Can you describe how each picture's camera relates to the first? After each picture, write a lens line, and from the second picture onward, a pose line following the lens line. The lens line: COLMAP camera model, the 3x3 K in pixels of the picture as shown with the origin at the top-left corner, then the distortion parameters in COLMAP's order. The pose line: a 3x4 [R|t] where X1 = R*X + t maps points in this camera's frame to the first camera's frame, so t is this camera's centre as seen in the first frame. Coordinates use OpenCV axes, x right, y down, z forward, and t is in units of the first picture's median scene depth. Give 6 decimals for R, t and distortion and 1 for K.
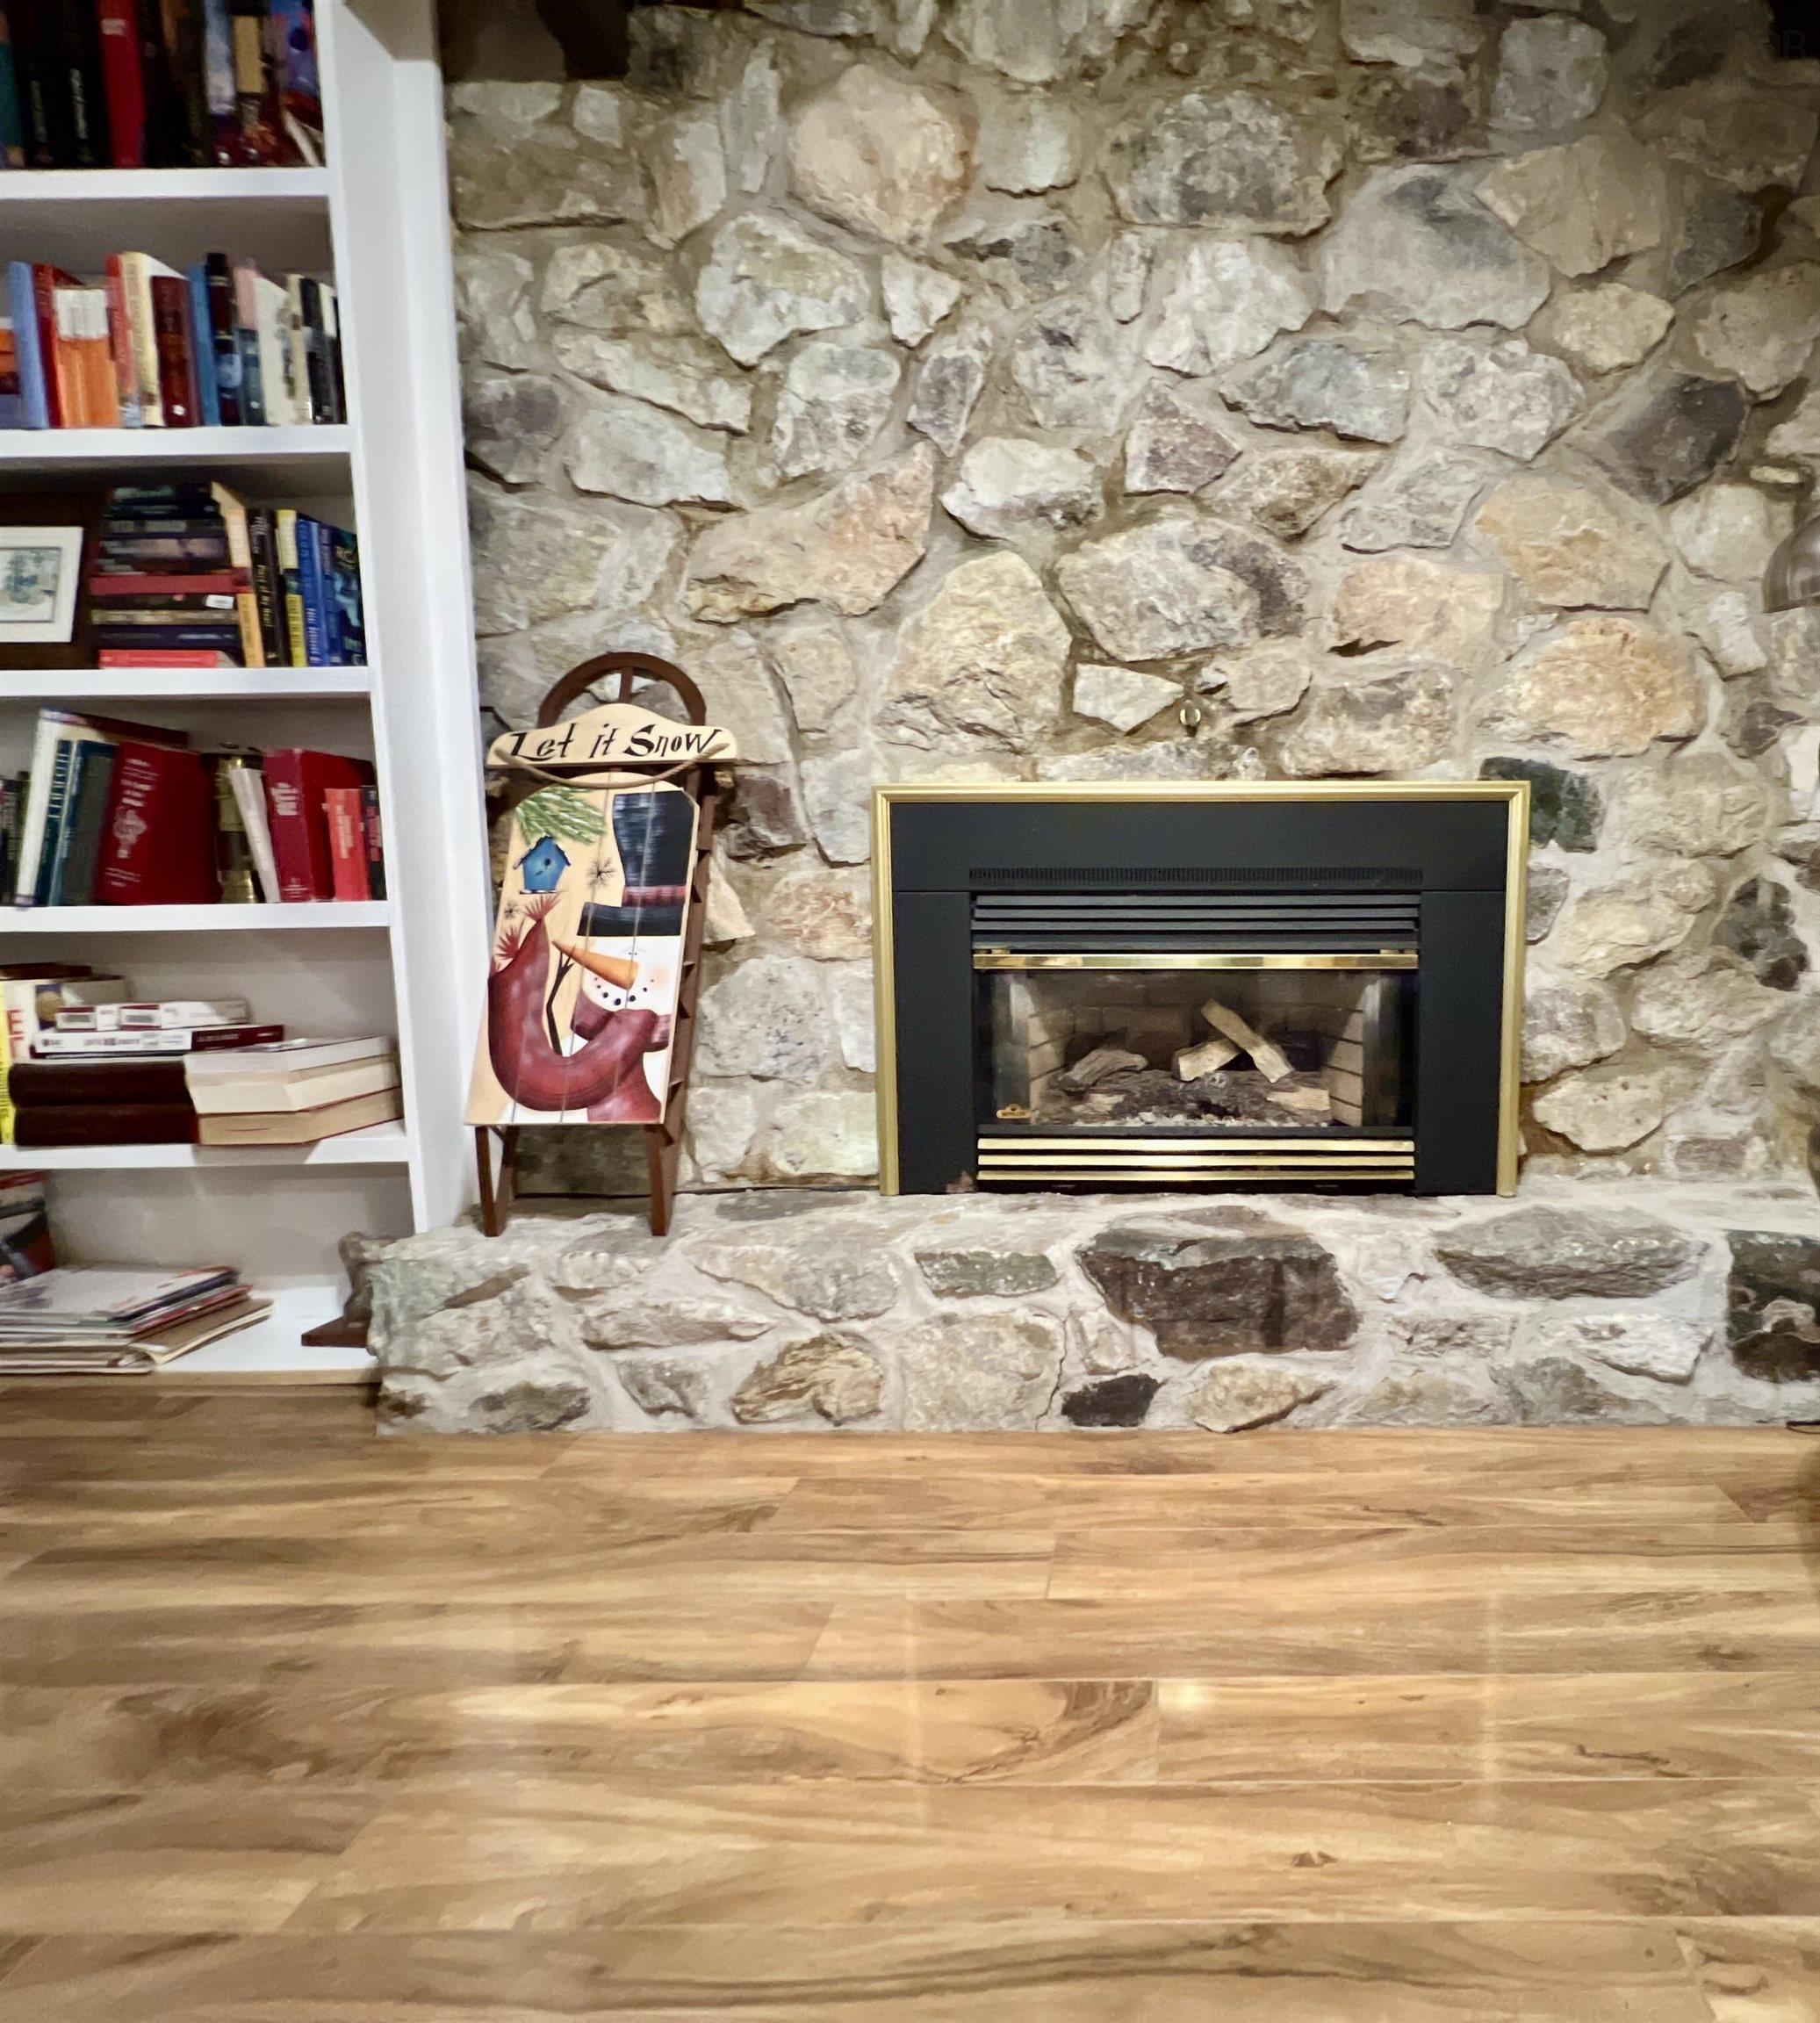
lens RADIAL K [[1071.5, 0, 1162.3], [0, 1071.5, 1016.3], [0, 0, 1]] dist [-0.003426, 0.001556]
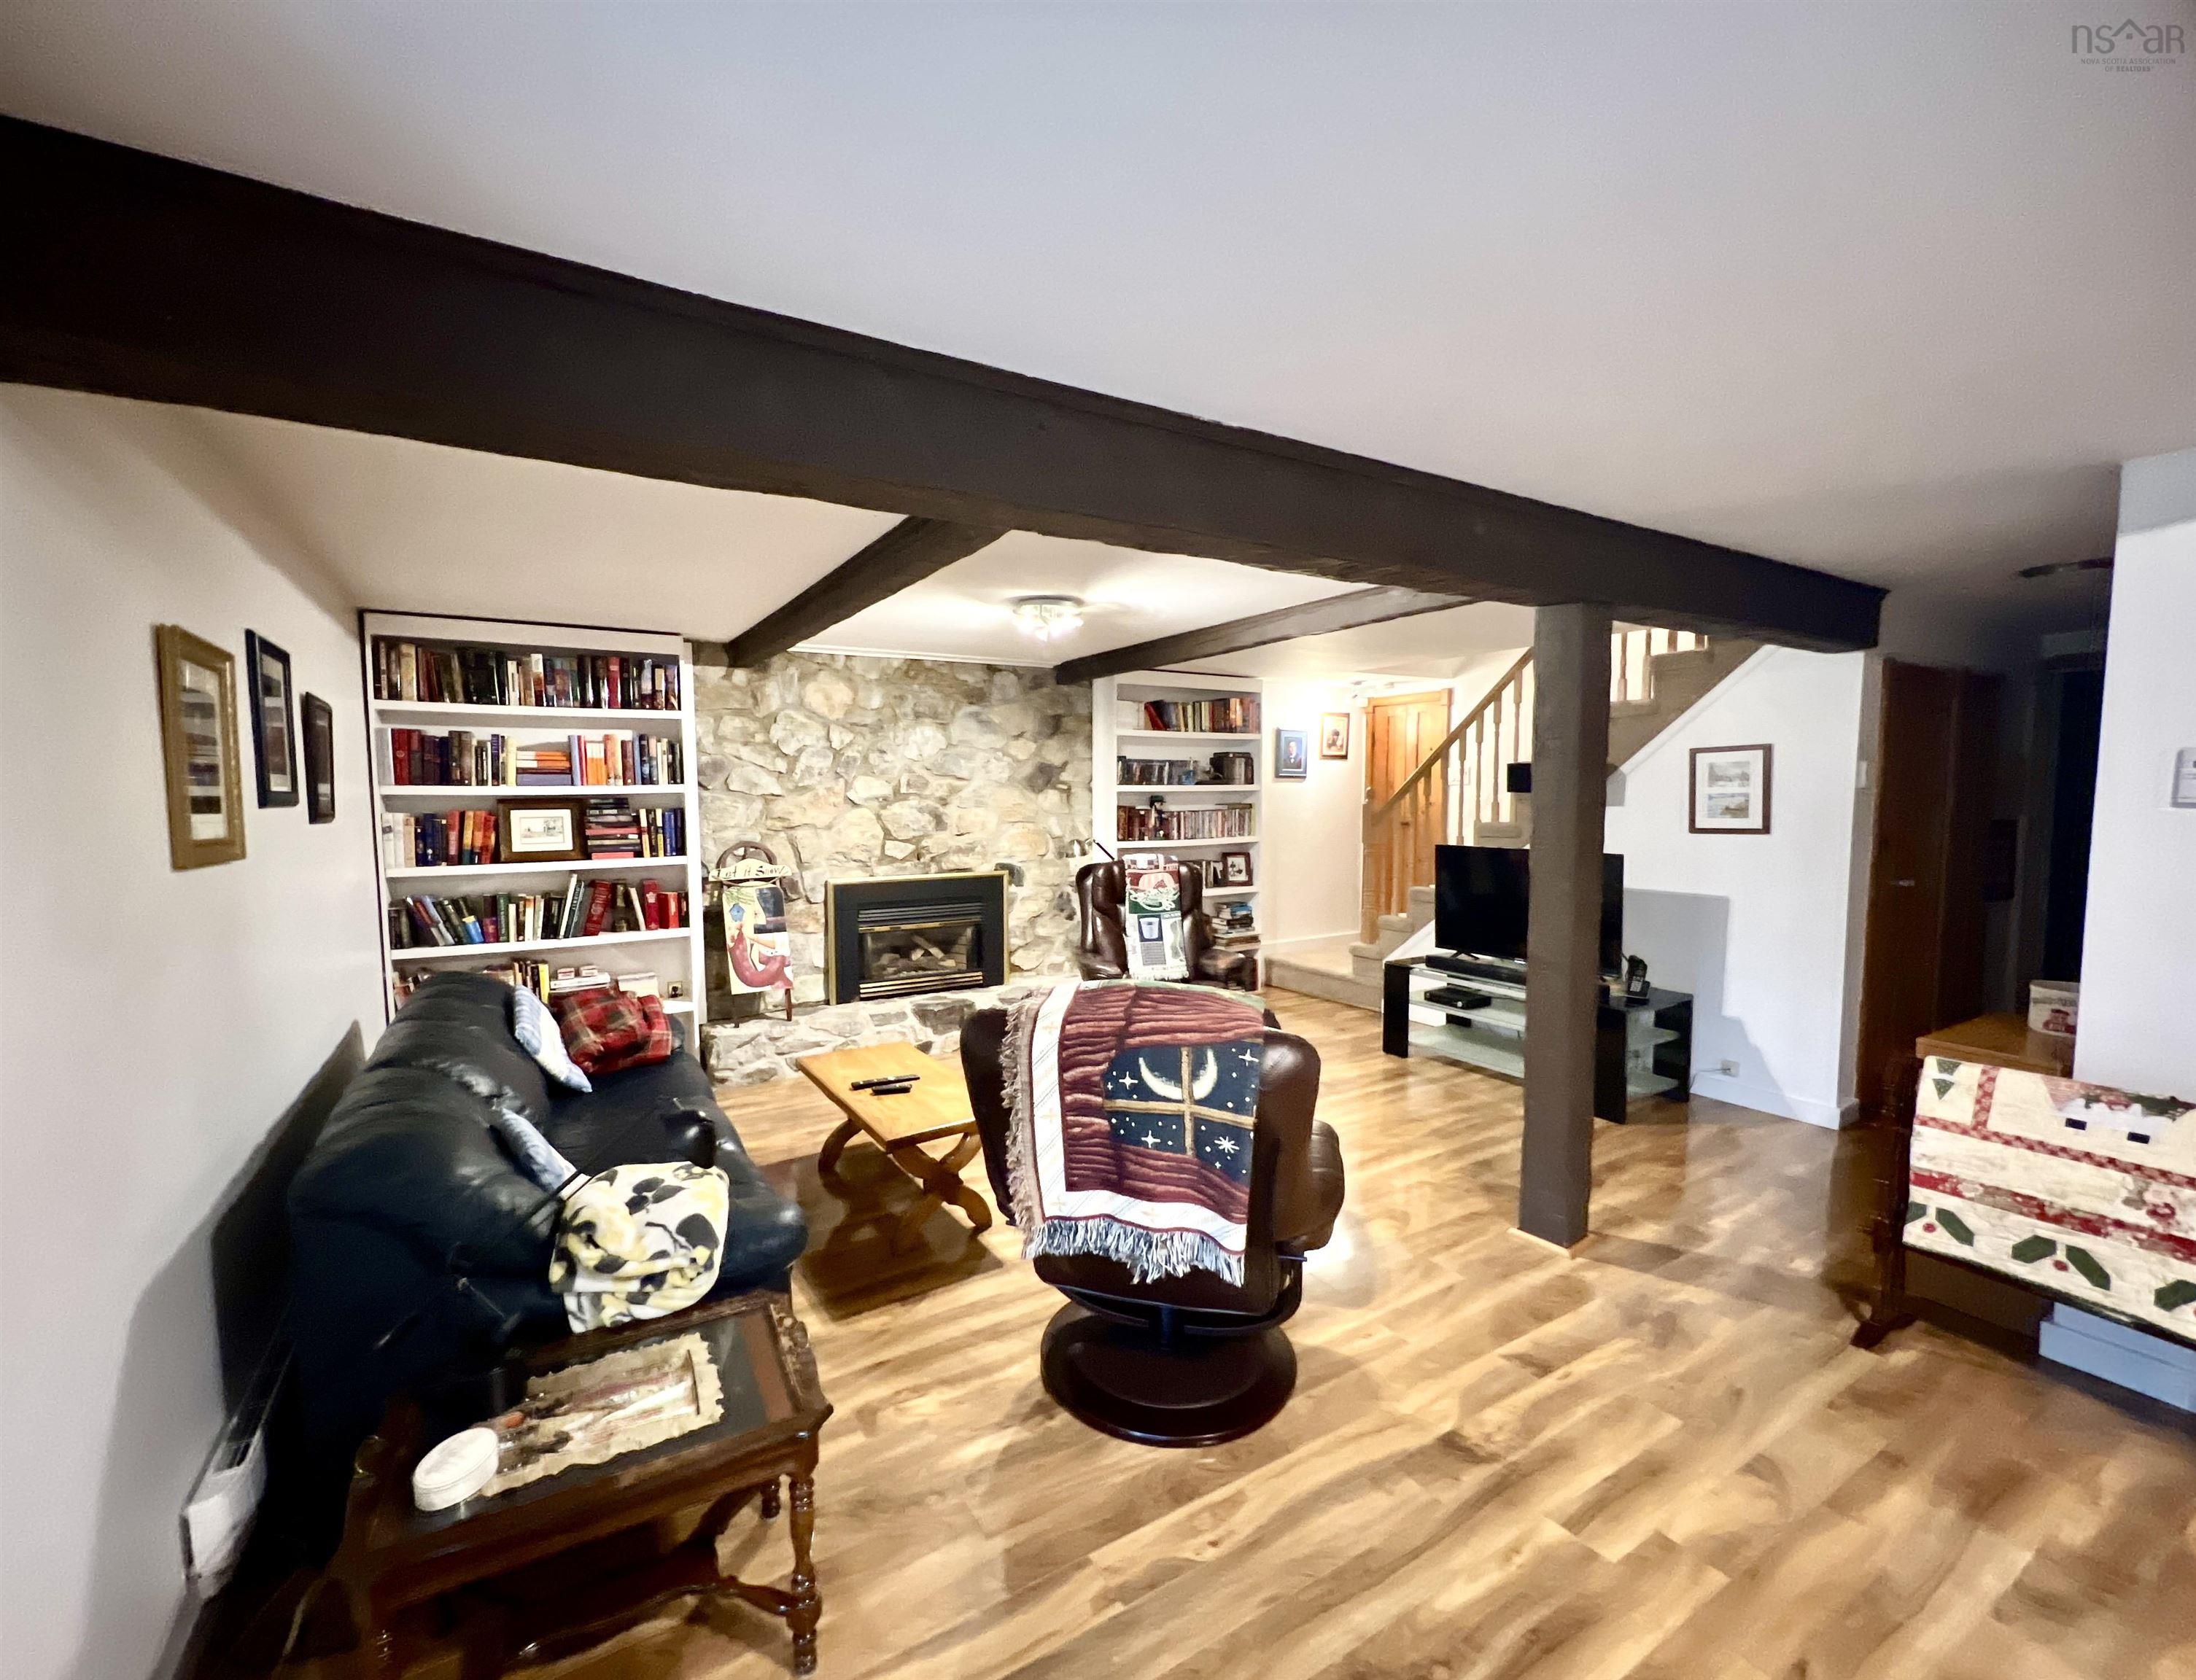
lens RADIAL K [[905.0, 0, 1065.5], [0, 905.0, 849.6], [0, 0, 1]] dist [-0.001104, -0.000730]
pose [[0.865272, -0.032896, 0.500223, -1.050260], [0.052544, 0.998300, -0.025238, -0.204716], [-0.498542, 0.048121, 0.865529, -1.809566]]
